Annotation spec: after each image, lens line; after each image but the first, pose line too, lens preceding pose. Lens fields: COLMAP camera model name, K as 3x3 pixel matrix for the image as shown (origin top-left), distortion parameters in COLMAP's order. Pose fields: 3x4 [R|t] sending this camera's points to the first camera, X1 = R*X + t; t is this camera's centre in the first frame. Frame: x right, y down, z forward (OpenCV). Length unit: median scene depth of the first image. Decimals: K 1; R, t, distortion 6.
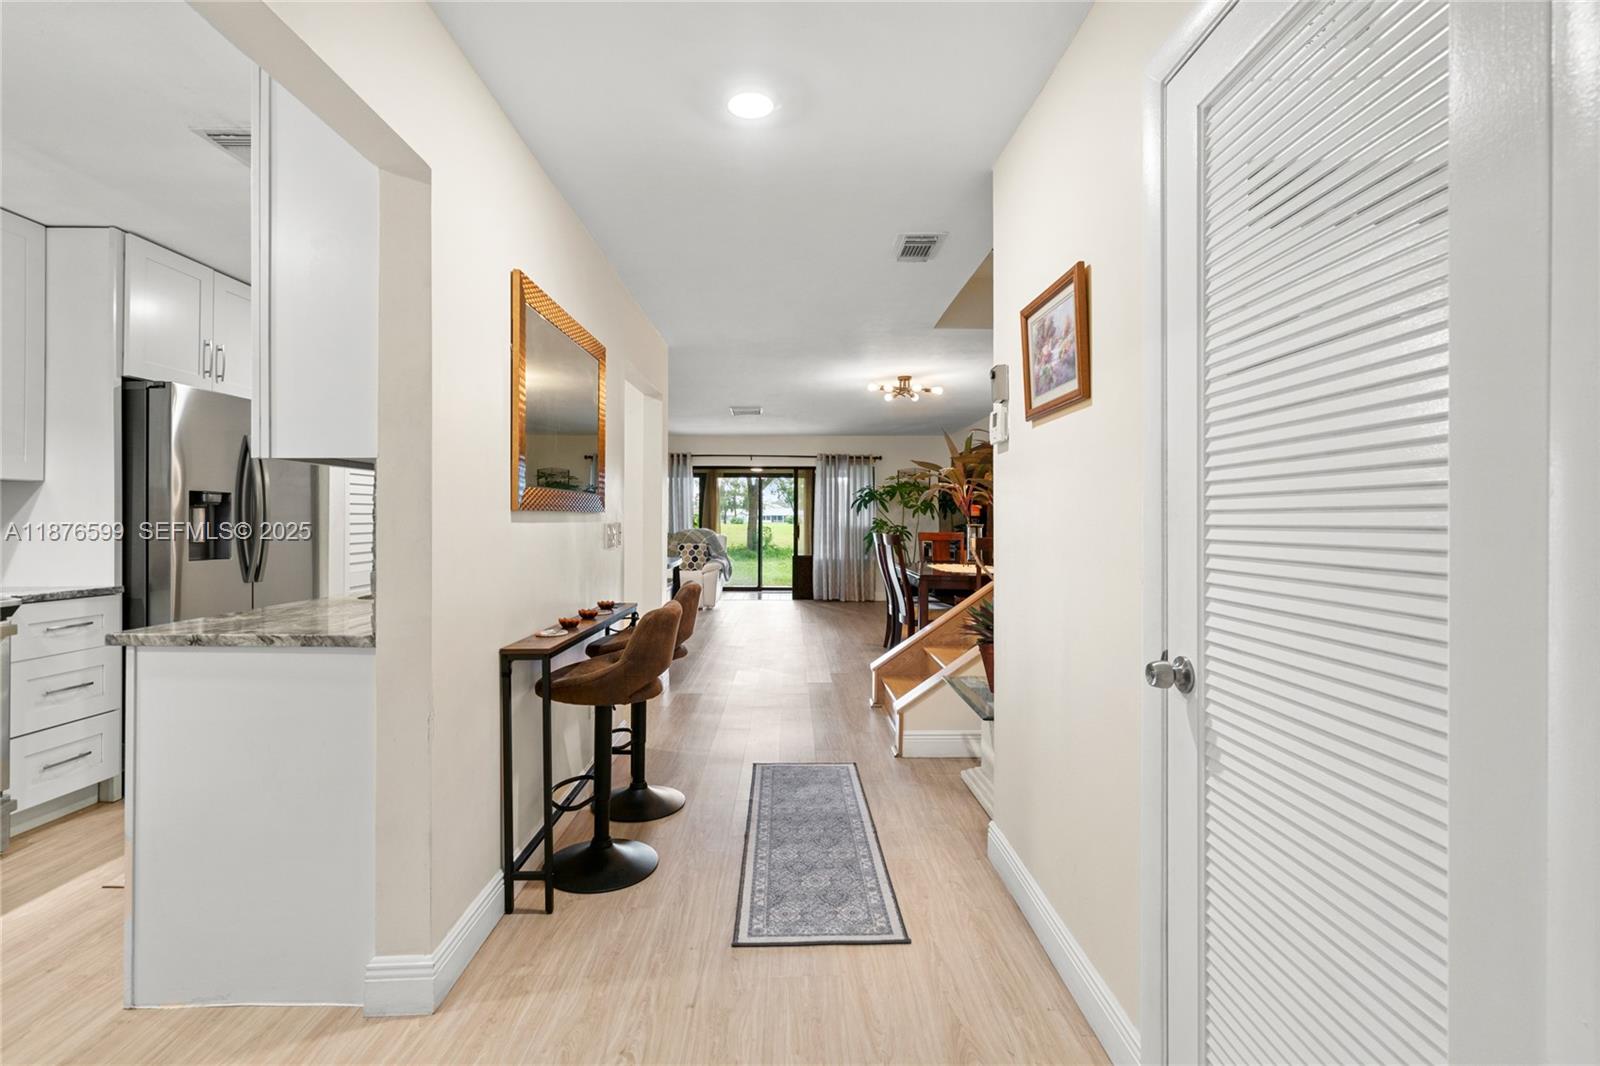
lens RADIAL K [[734.3, 0, 803.4], [0, 734.3, 527.1], [0, 0, 1]] dist [-0.002778, 0.000713]
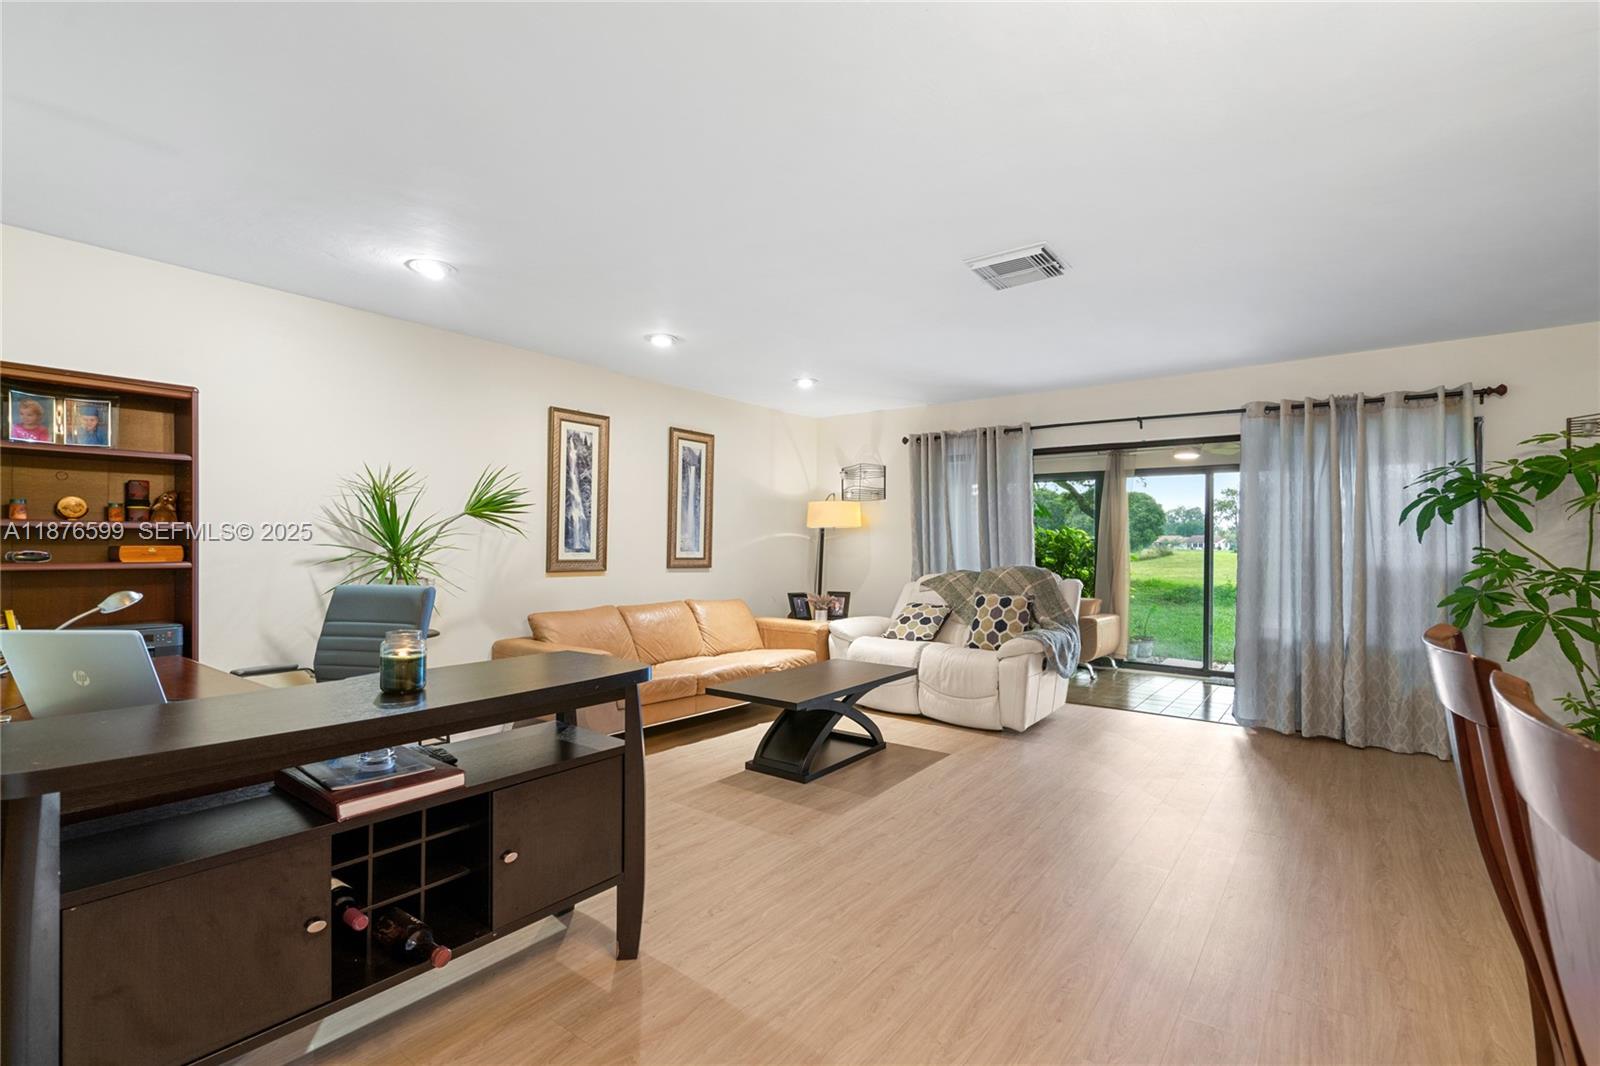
lens RADIAL K [[734.3, 0, 805.3], [0, 734.3, 541.5], [0, 0, 1]] dist [-0.002778, 0.000713]
pose [[0.789336, 0.001322, -0.613960, 0.054491], [-0.010927, 0.999870, -0.011895, -0.007088], [0.613864, 0.016098, 0.789248, 0.490585]]
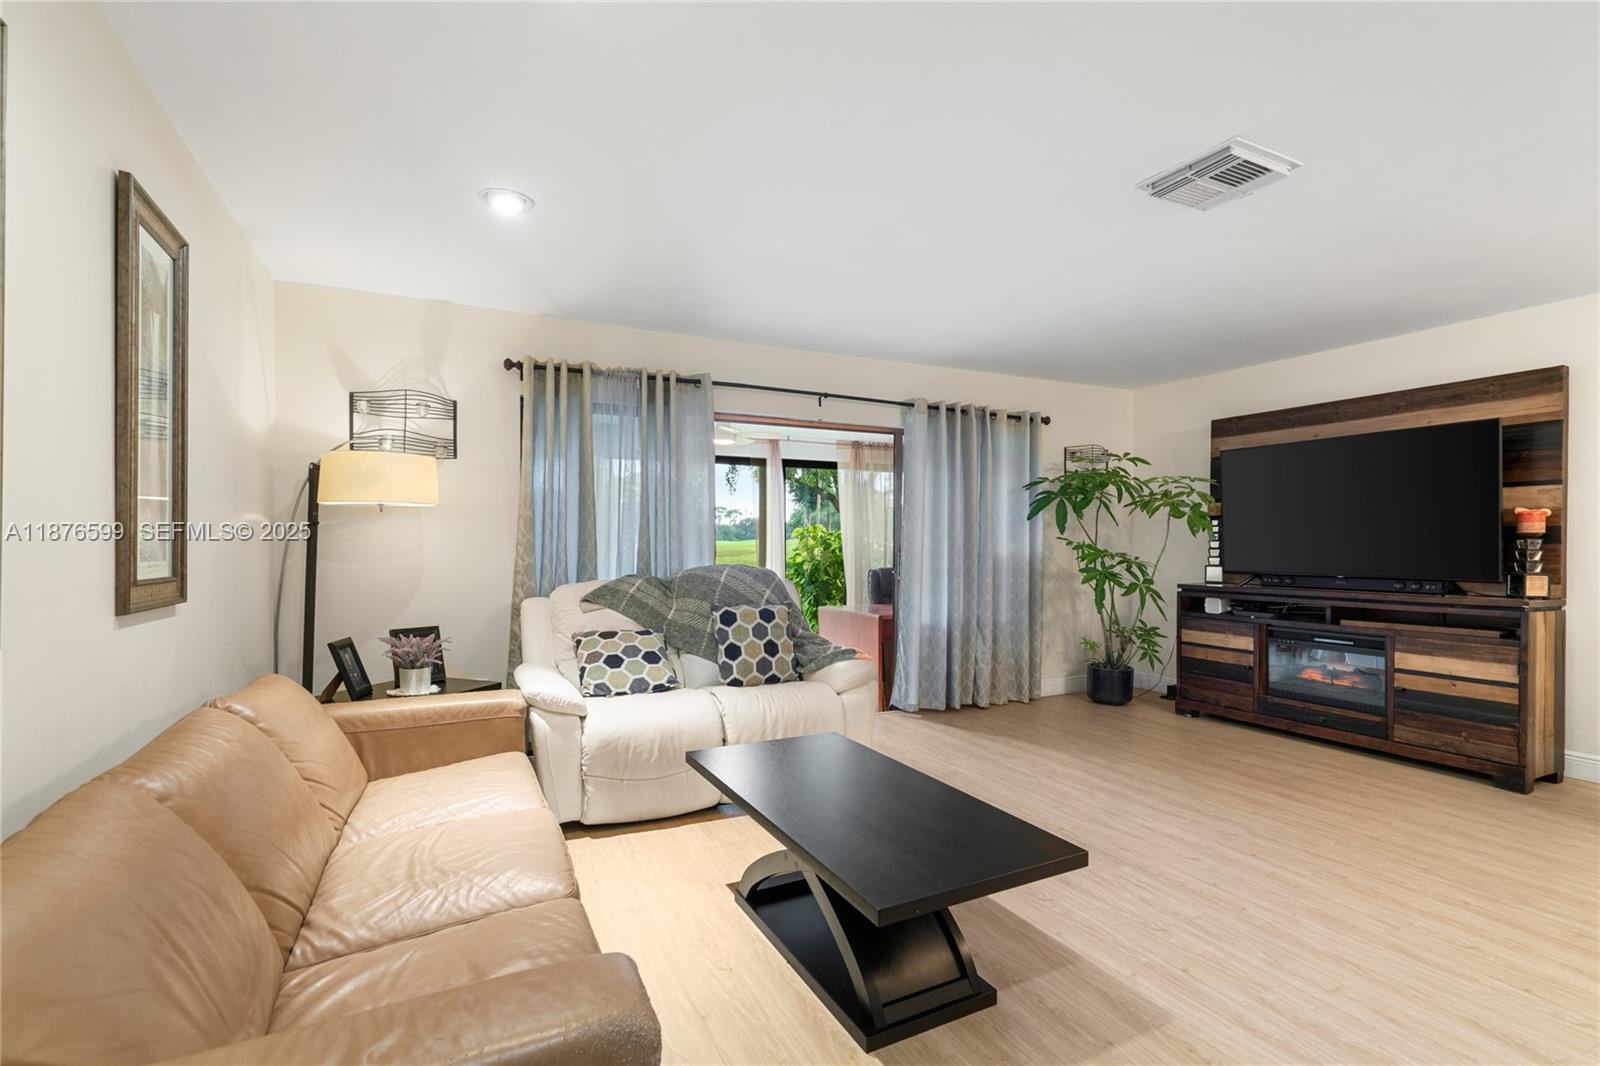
lens RADIAL K [[734.3, 0, 798.2], [0, 734.3, 544.3], [0, 0, 1]] dist [-0.002778, 0.000713]
pose [[0.898761, -0.004657, 0.438415, -0.283547], [0.005259, 0.999986, -0.000159, -0.008471], [-0.438408, 0.002449, 0.898773, 0.628727]]
